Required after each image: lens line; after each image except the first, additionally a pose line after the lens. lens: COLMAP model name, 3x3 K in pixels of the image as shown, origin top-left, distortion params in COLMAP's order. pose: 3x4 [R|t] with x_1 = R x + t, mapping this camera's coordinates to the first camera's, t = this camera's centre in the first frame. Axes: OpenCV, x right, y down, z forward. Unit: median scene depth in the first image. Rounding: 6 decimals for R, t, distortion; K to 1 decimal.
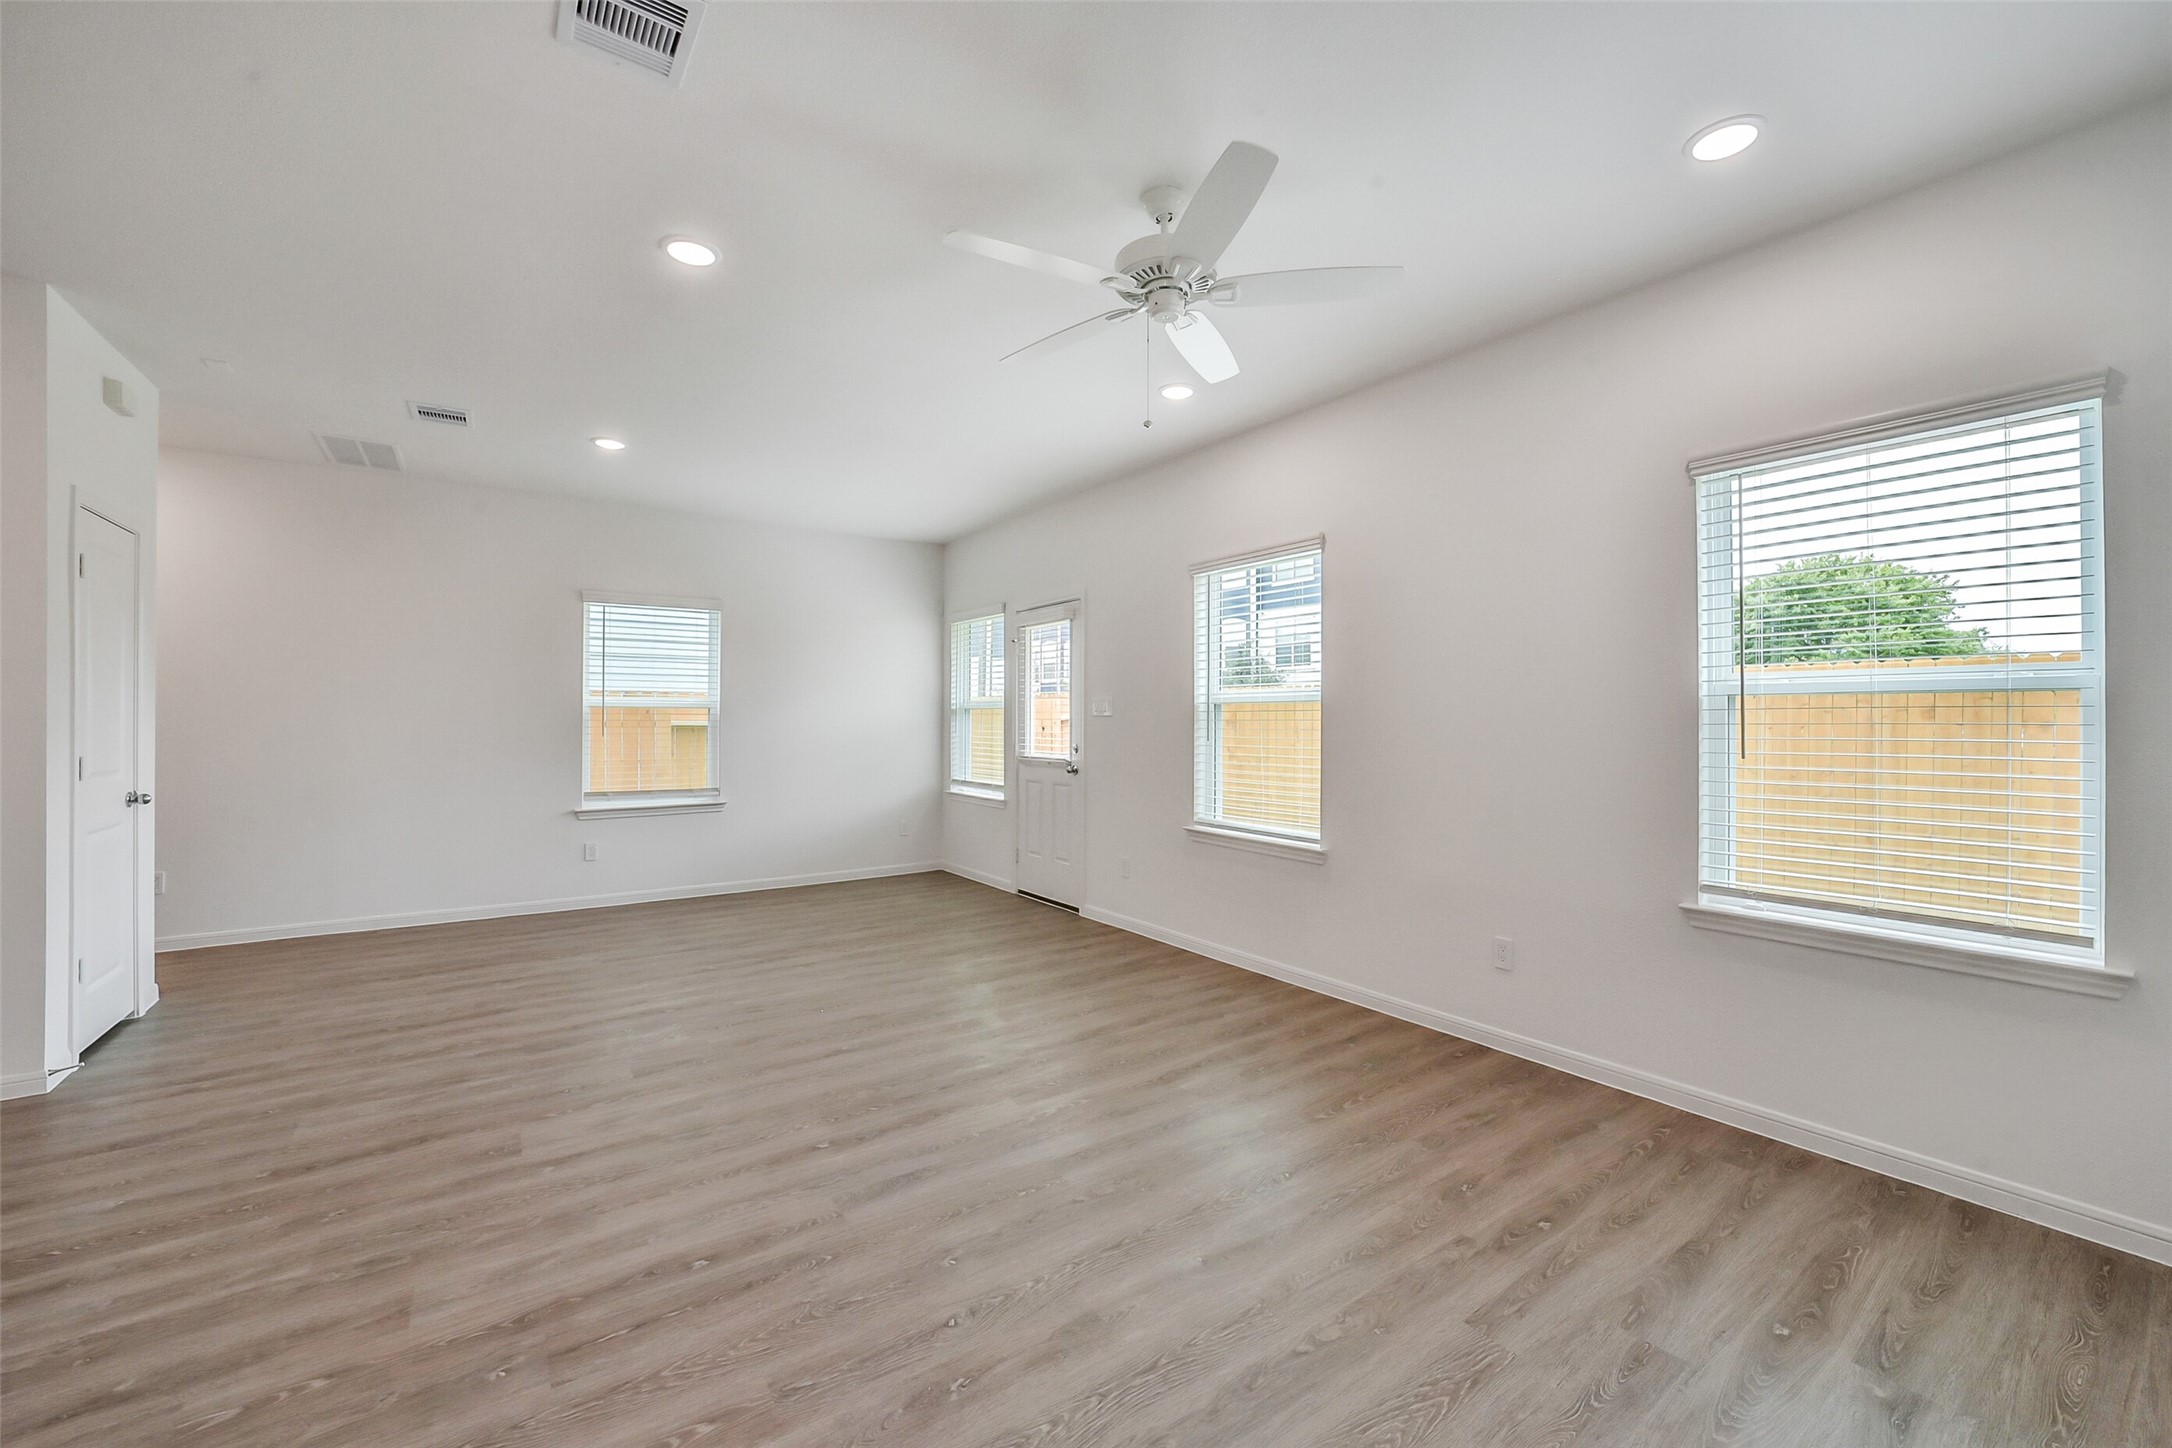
lens RADIAL K [[855.5, 0, 1093.1], [0, 855.5, 722.7], [0, 0, 1]] dist [-0.033564, 0.006932]
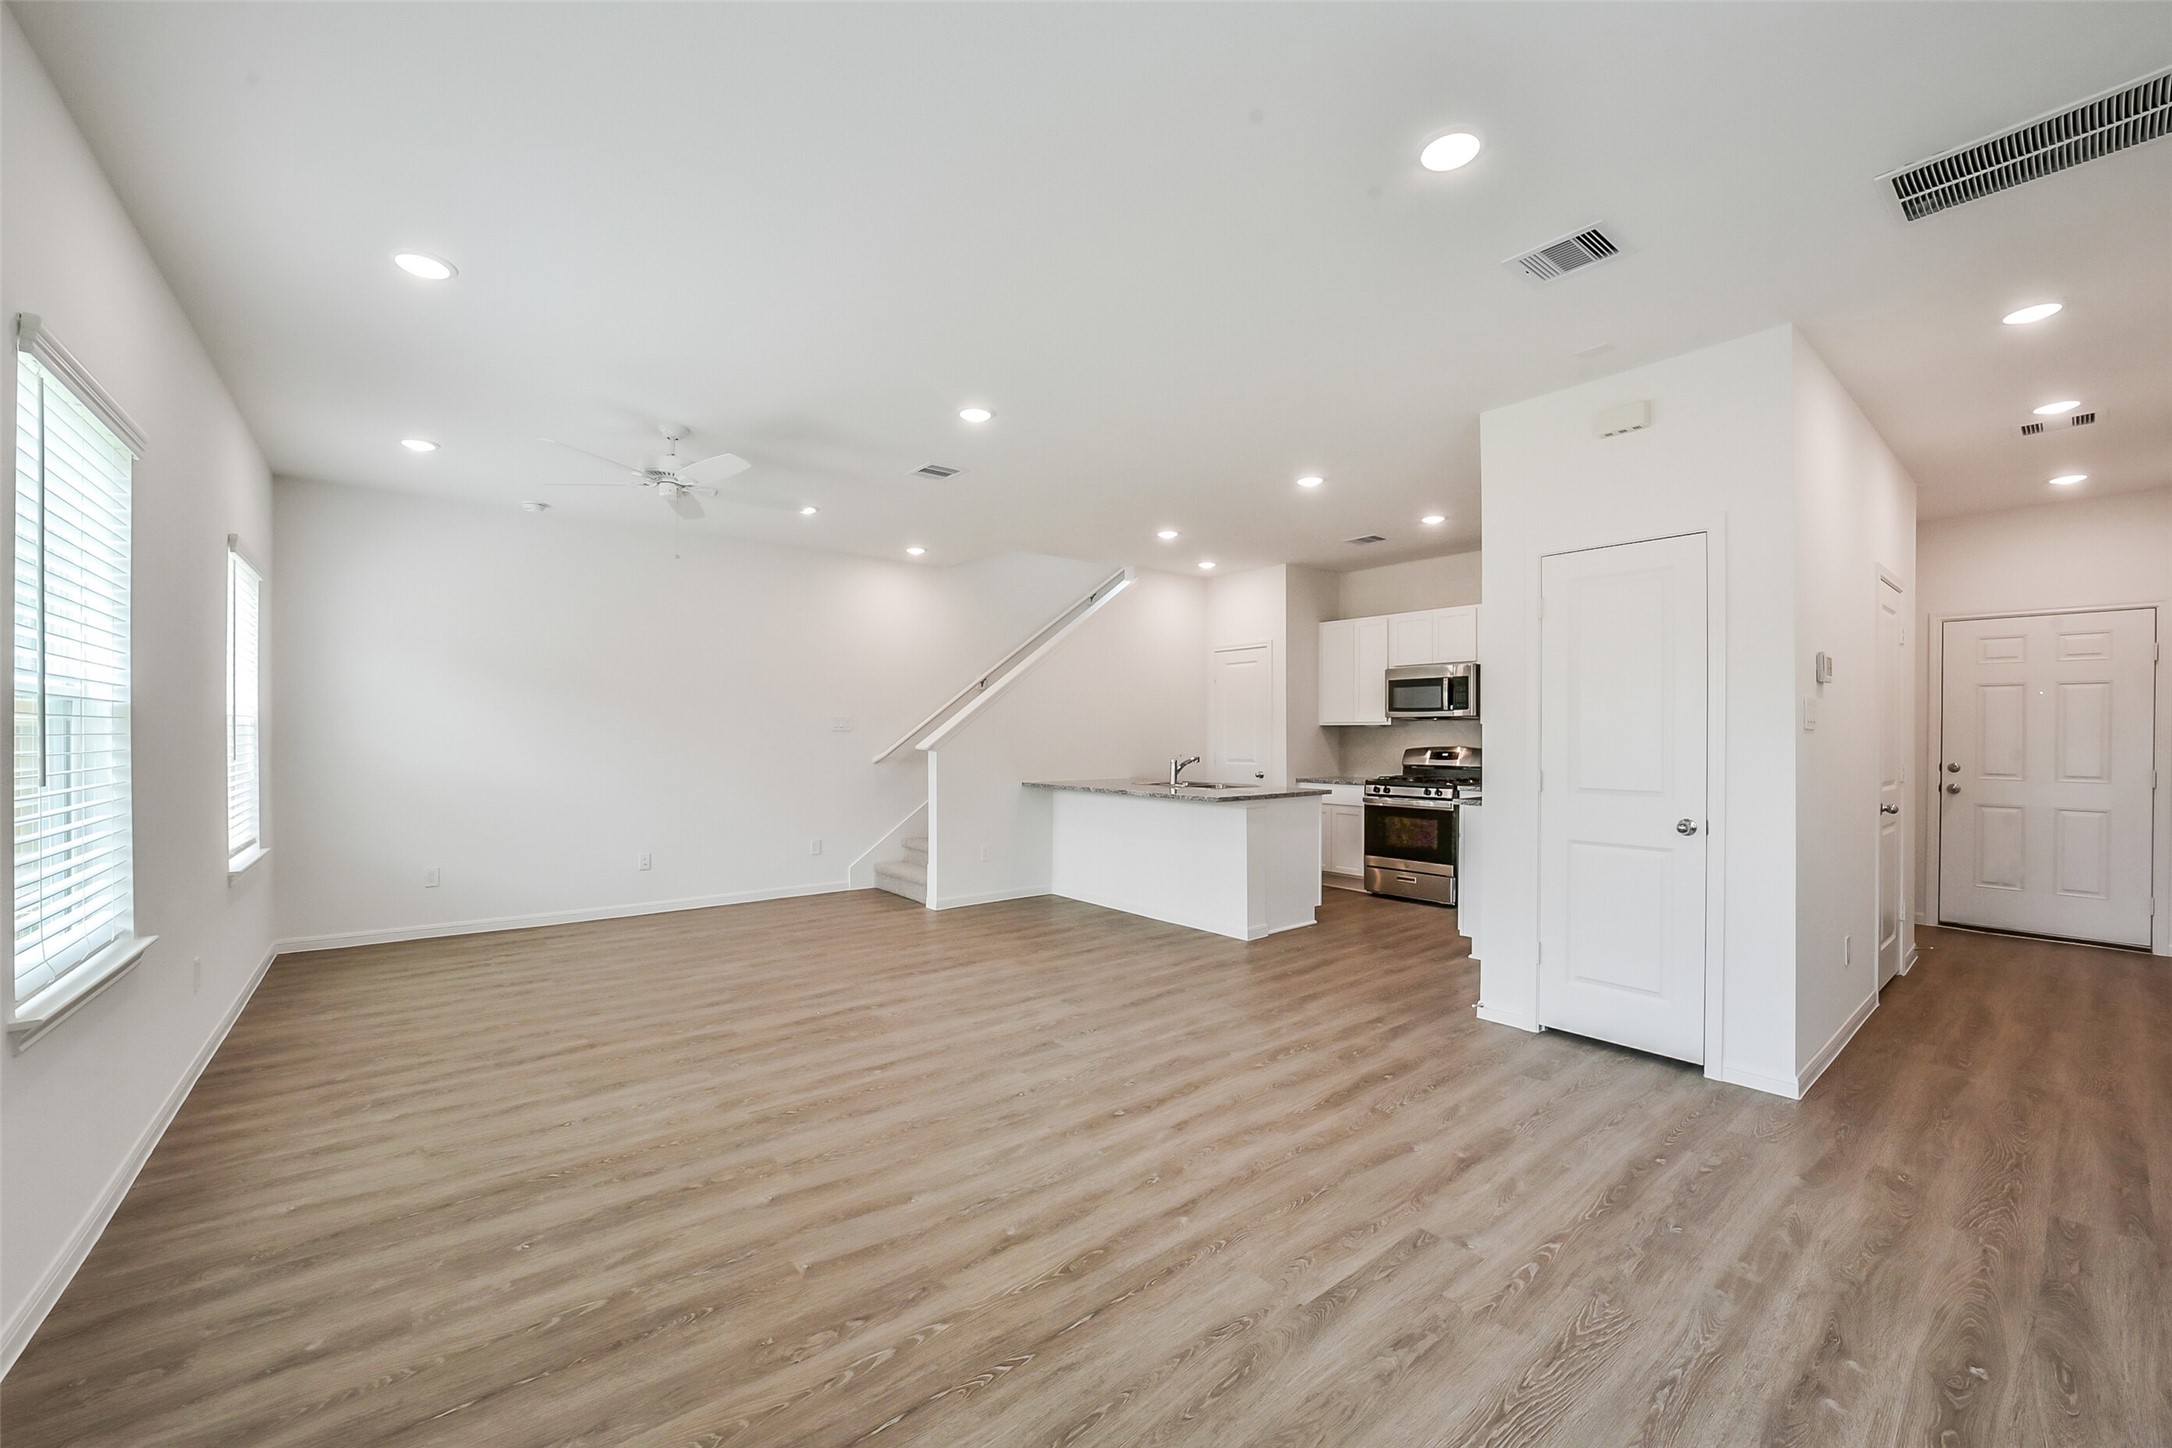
lens RADIAL K [[855.5, 0, 1100.0], [0, 855.5, 704.3], [0, 0, 1]] dist [-0.033564, 0.006932]
pose [[-0.997598, -0.006469, -0.068961, -0.496367], [-0.004187, 0.999441, -0.033180, -0.009768], [0.069137, -0.032811, -0.997067, 2.085474]]
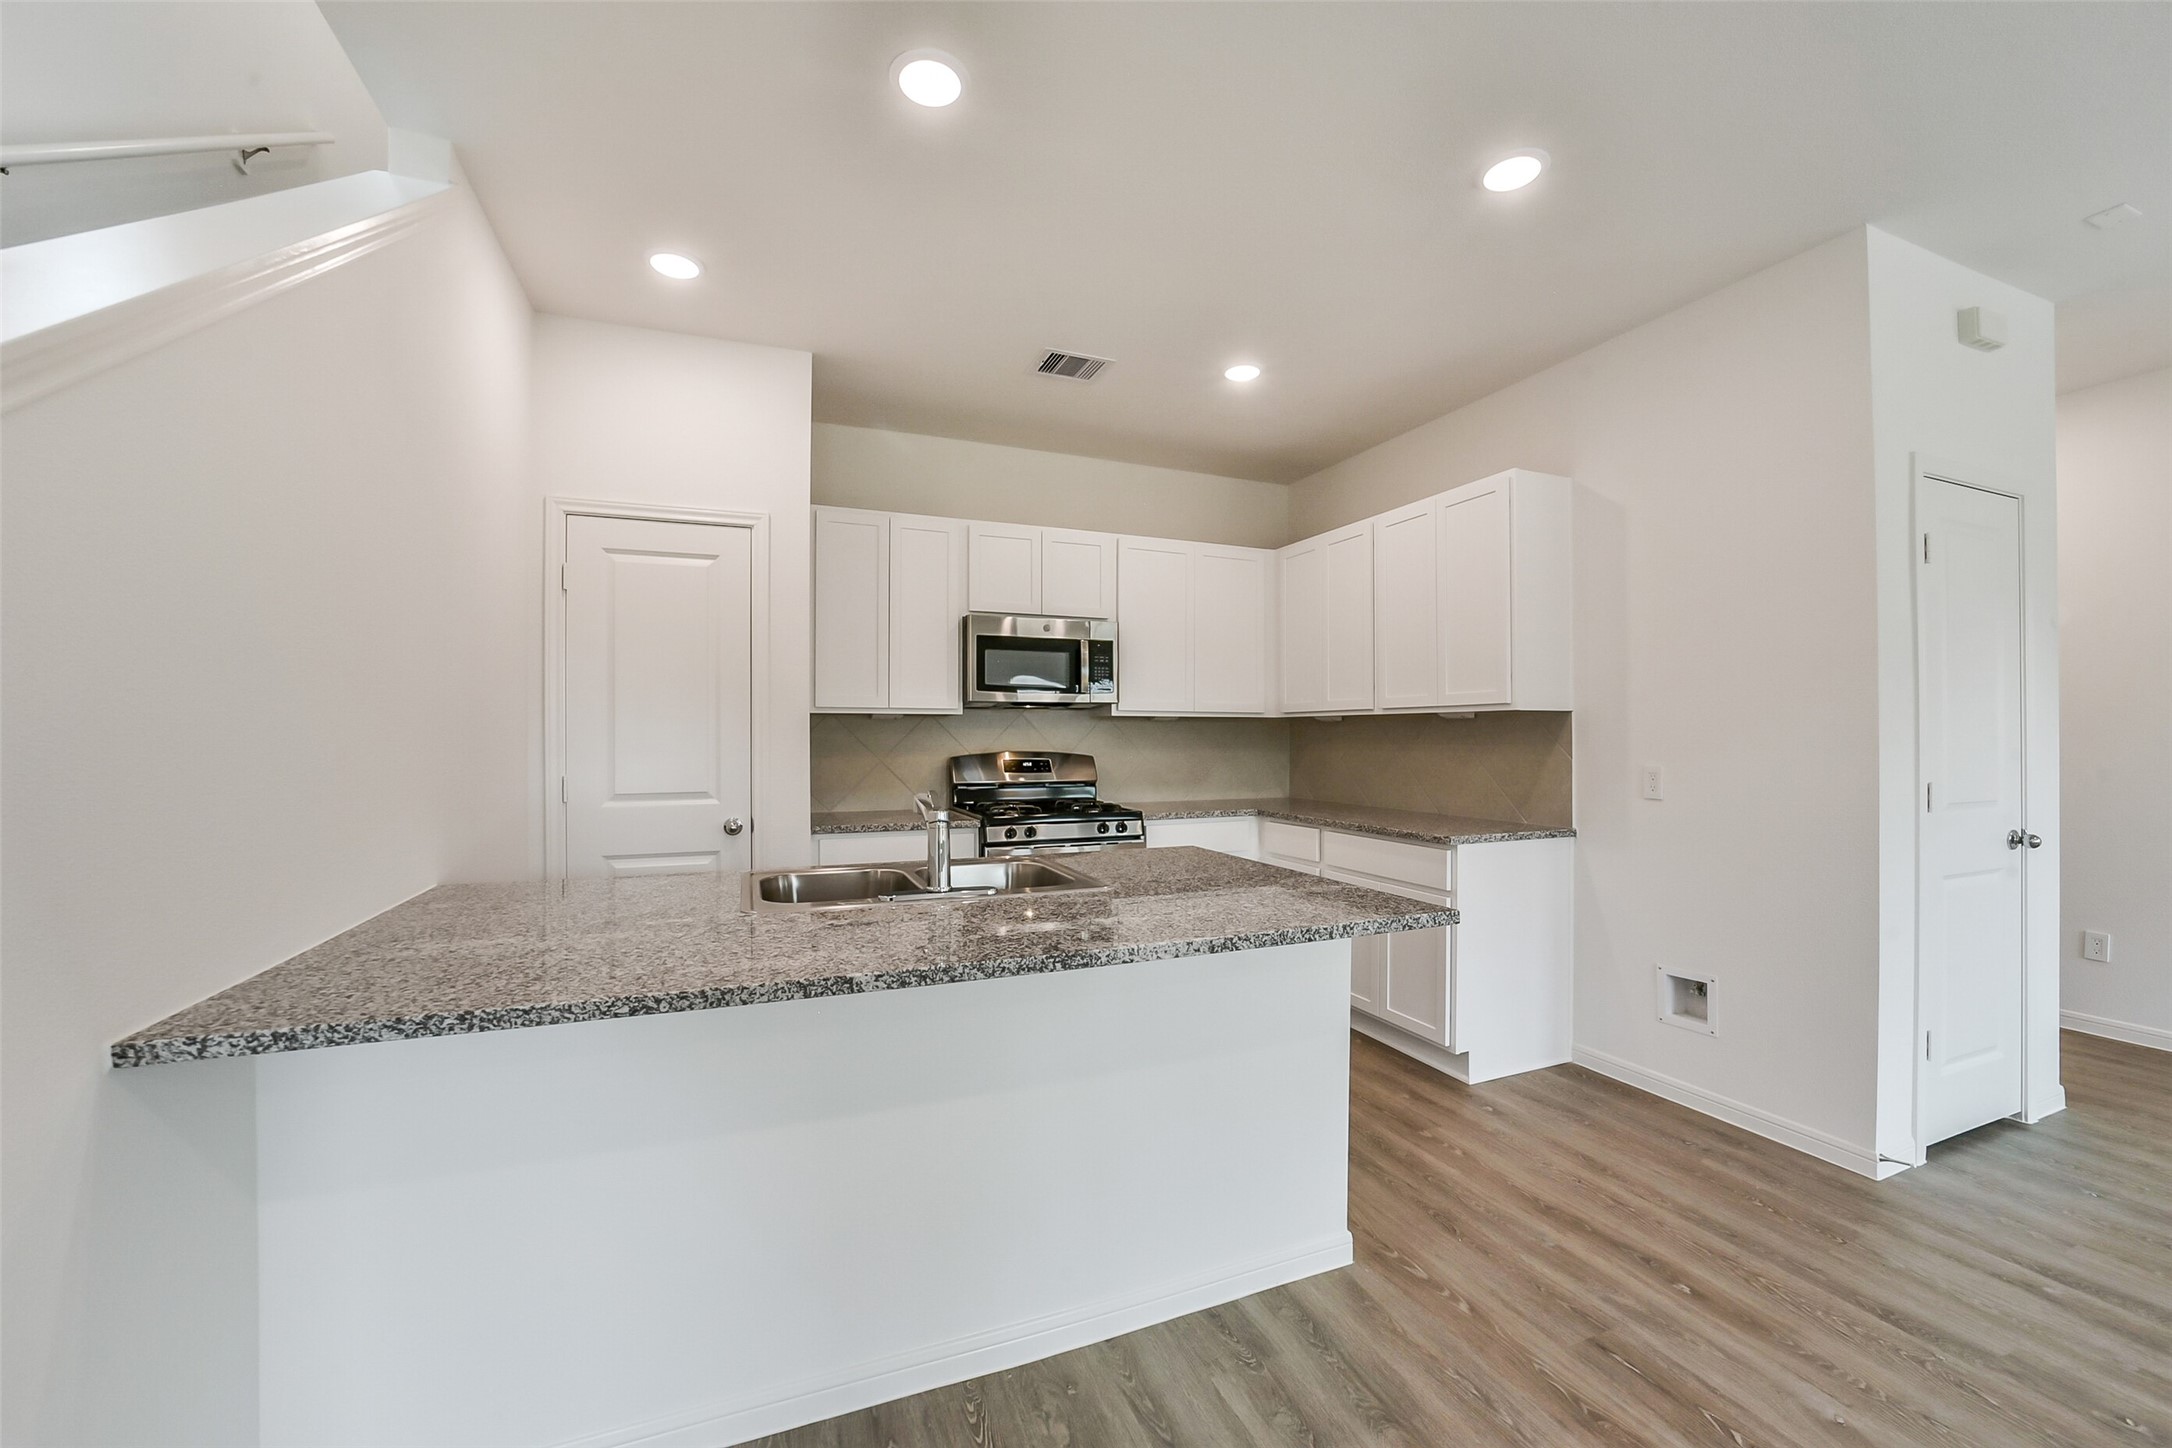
lens RADIAL K [[855.5, 0, 1088.3], [0, 855.5, 725.7], [0, 0, 1]] dist [-0.033564, 0.006932]
pose [[-0.227896, -0.012478, -0.973605, -0.229456], [-0.003086, 0.999922, -0.012093, -0.002076], [0.973681, 0.000248, -0.227917, 0.364675]]
